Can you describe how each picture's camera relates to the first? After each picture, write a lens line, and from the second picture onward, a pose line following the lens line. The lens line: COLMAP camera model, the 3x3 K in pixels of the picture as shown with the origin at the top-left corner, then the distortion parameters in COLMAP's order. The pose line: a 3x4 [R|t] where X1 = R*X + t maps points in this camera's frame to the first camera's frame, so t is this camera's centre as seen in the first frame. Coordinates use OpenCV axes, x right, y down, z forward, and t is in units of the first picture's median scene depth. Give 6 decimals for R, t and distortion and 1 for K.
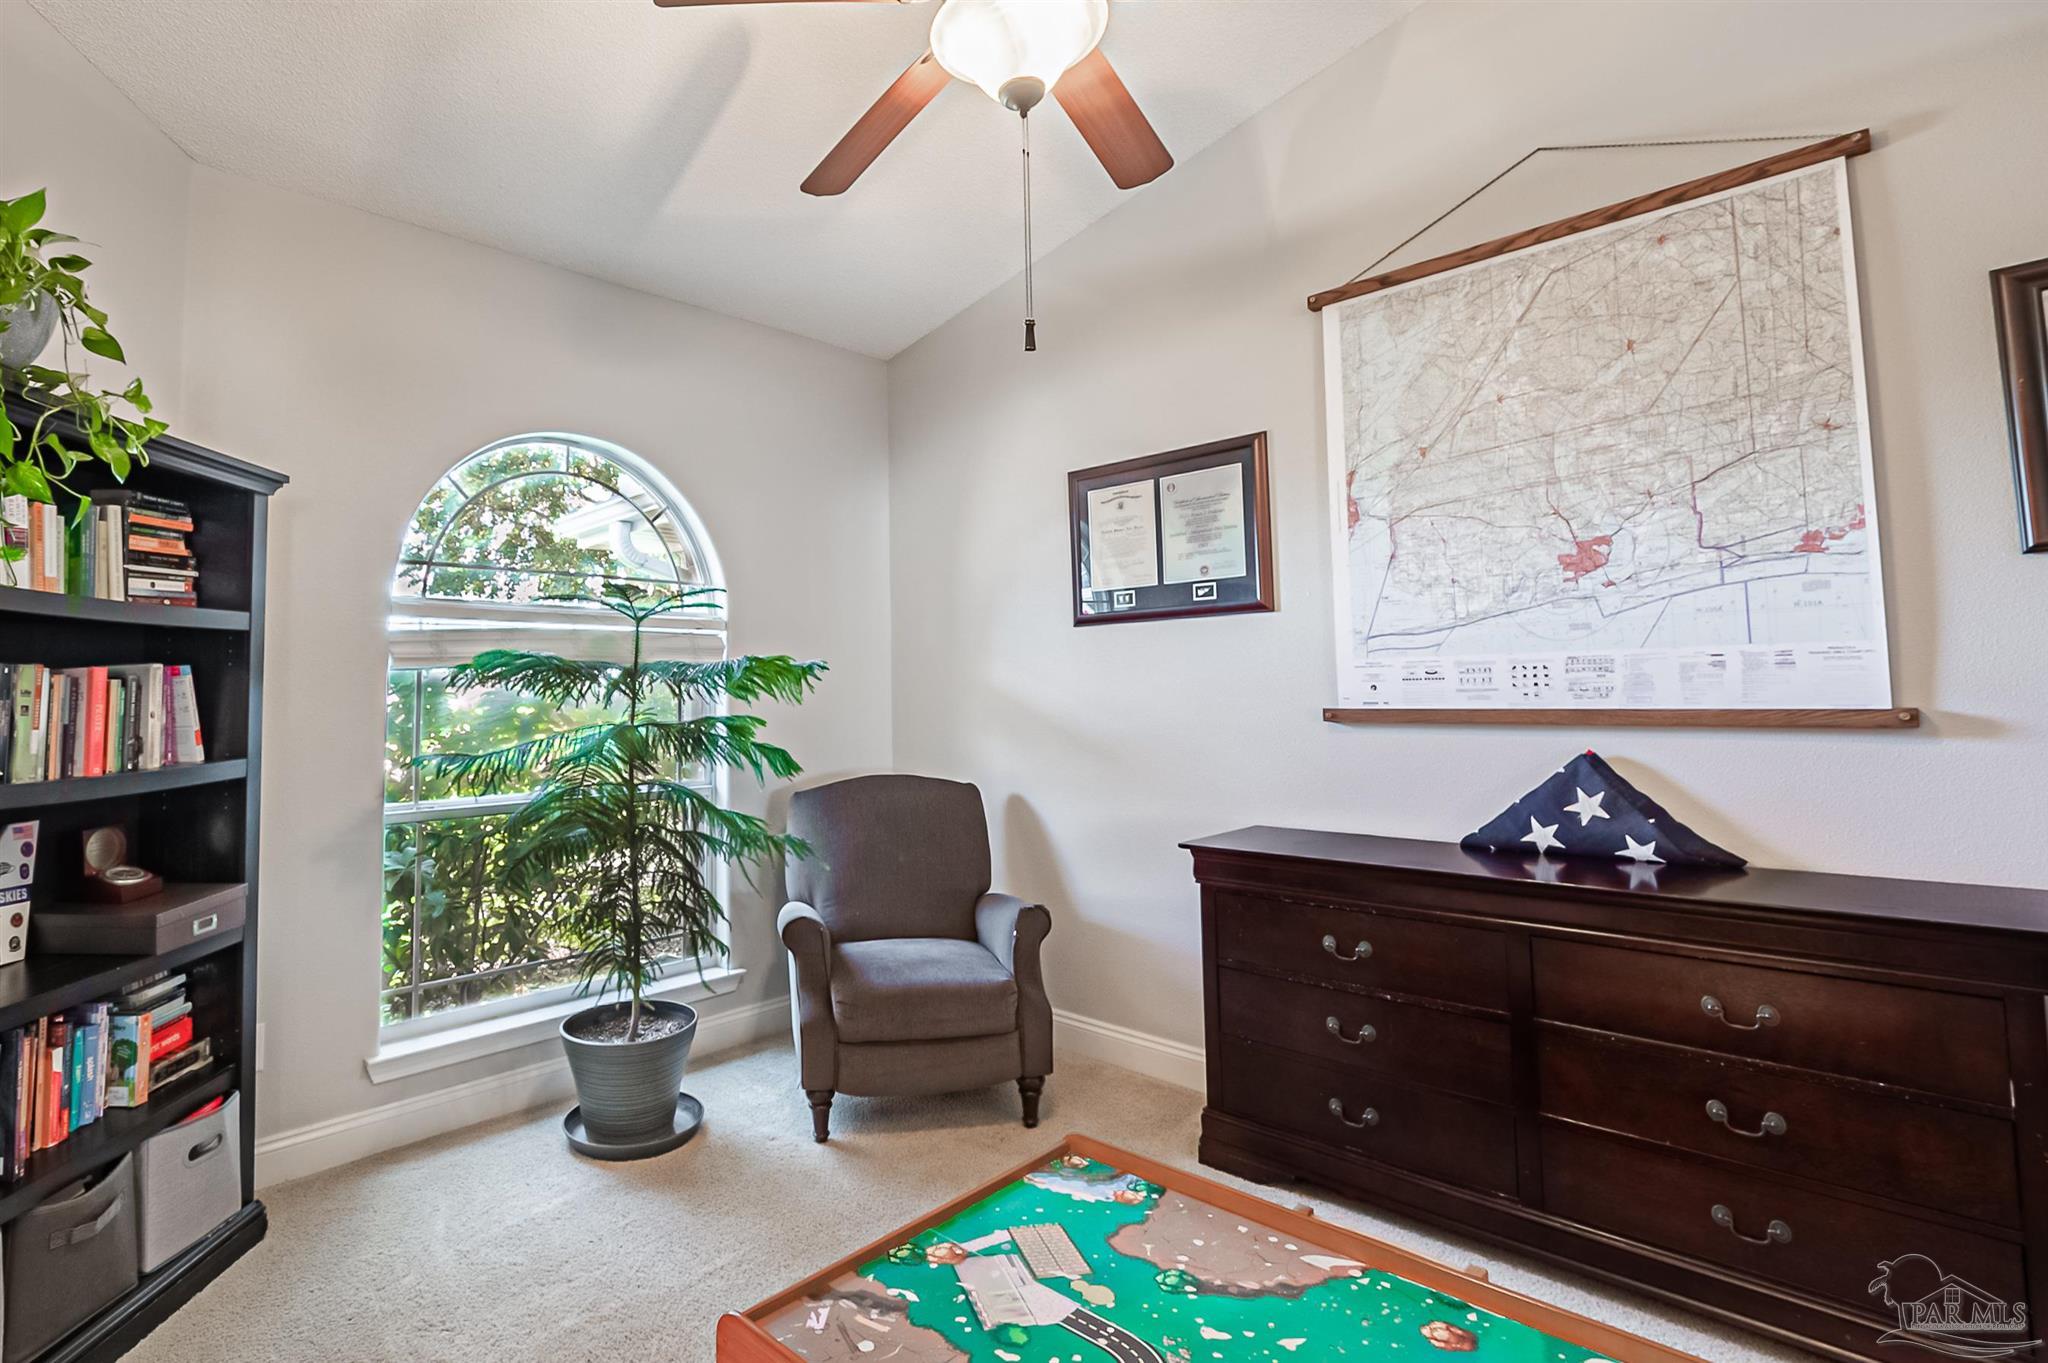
lens RADIAL K [[912.1, 0, 958.0], [0, 912.1, 635.9], [0, 0, 1]] dist [-0.002203, -0.000600]
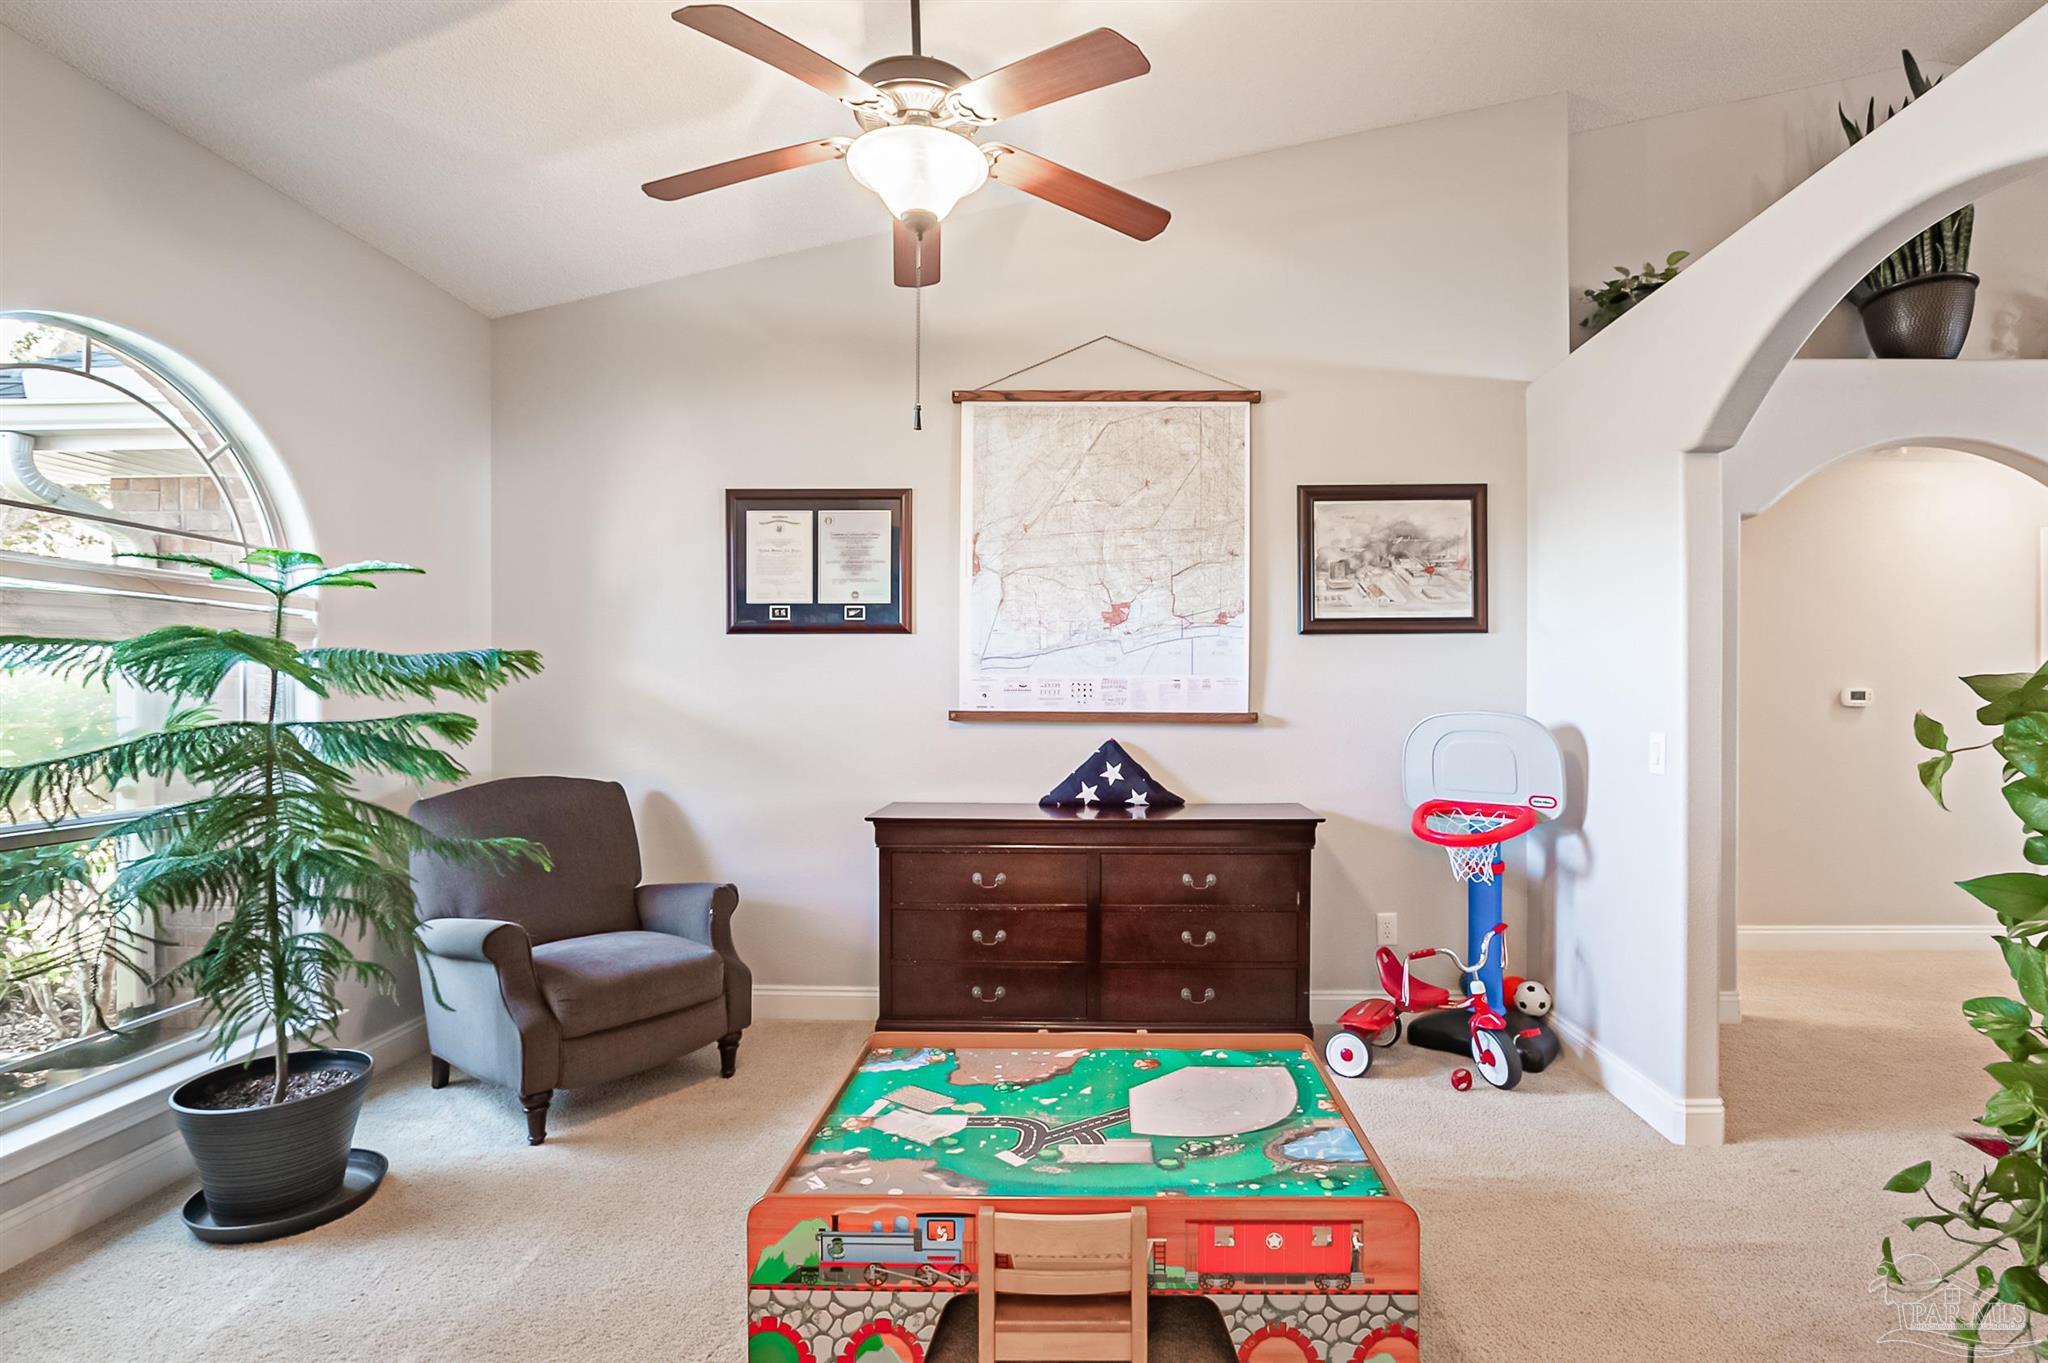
lens RADIAL K [[901.3, 0, 1025.0], [0, 901.3, 704.2], [0, 0, 1]] dist [-0.000058, -0.015002]
pose [[0.742005, 0.012544, 0.670277, -0.426612], [-0.058698, 0.997201, 0.046317, 0.003617], [-0.667820, -0.073711, 0.740664, -0.043803]]
